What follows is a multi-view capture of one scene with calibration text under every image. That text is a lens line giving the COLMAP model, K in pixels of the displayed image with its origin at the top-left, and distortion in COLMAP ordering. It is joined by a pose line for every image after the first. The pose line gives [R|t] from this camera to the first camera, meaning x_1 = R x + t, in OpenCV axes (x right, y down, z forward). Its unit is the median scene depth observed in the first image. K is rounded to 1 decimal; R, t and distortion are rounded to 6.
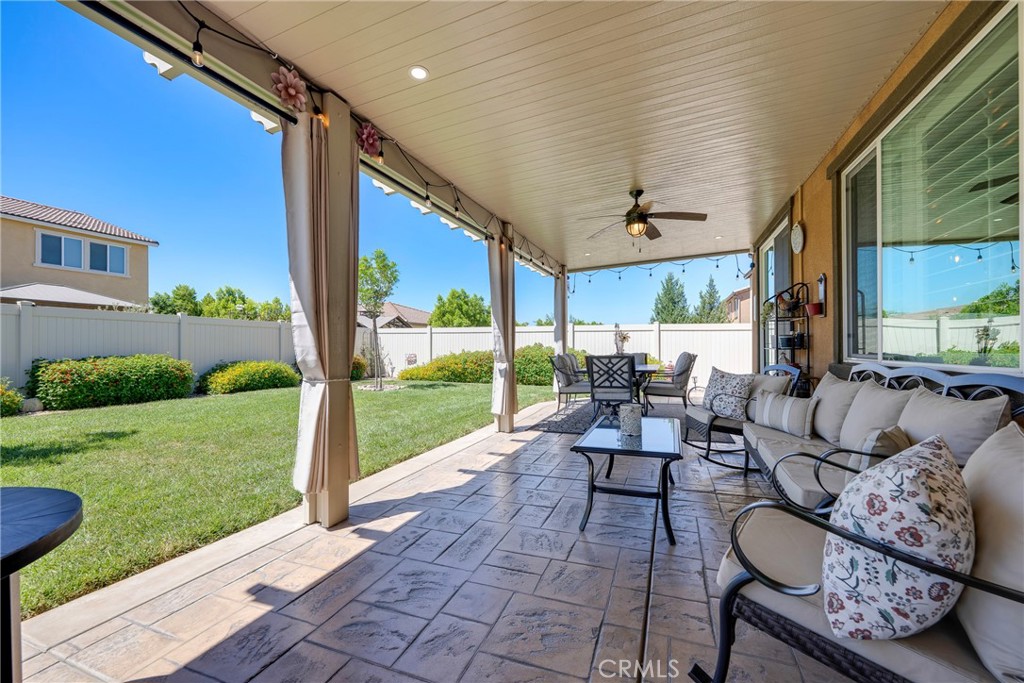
lens RADIAL K [[406.2, 0, 511.6], [0, 406.2, 346.6], [0, 0, 1]] dist [-0.001091, -0.000096]
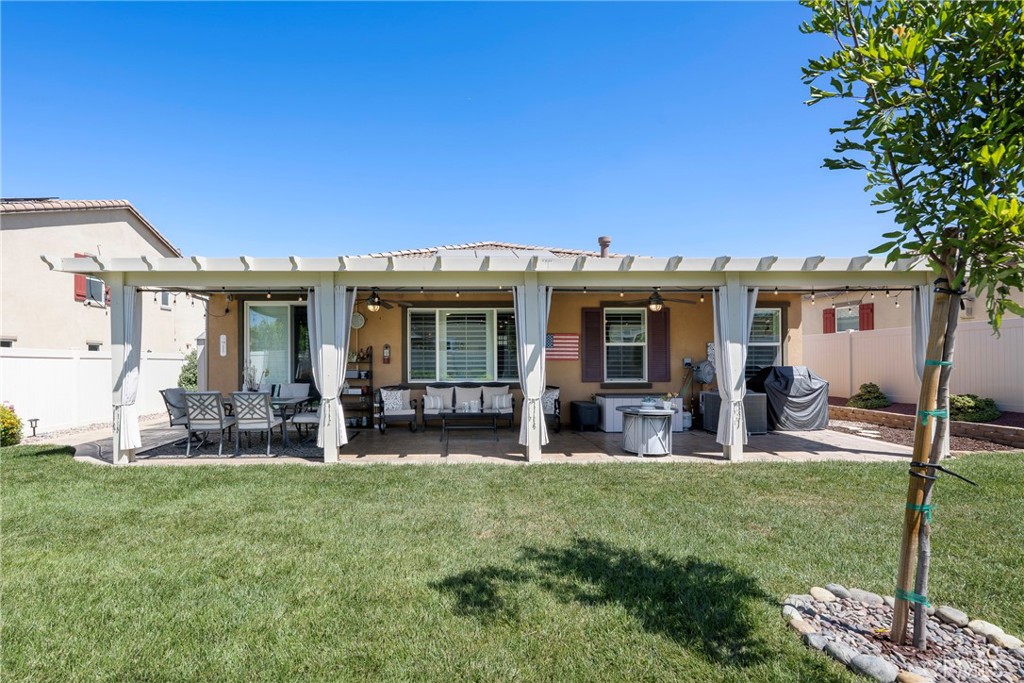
lens RADIAL K [[490.5, 0, 479.8], [0, 490.5, 353.2], [0, 0, 1]] dist [-0.001536, -0.000306]
pose [[-0.384473, 0.019972, 0.922920, -0.848341], [0.001819, 0.999780, -0.020877, -0.031959], [-0.923134, -0.006348, -0.384425, 0.679439]]
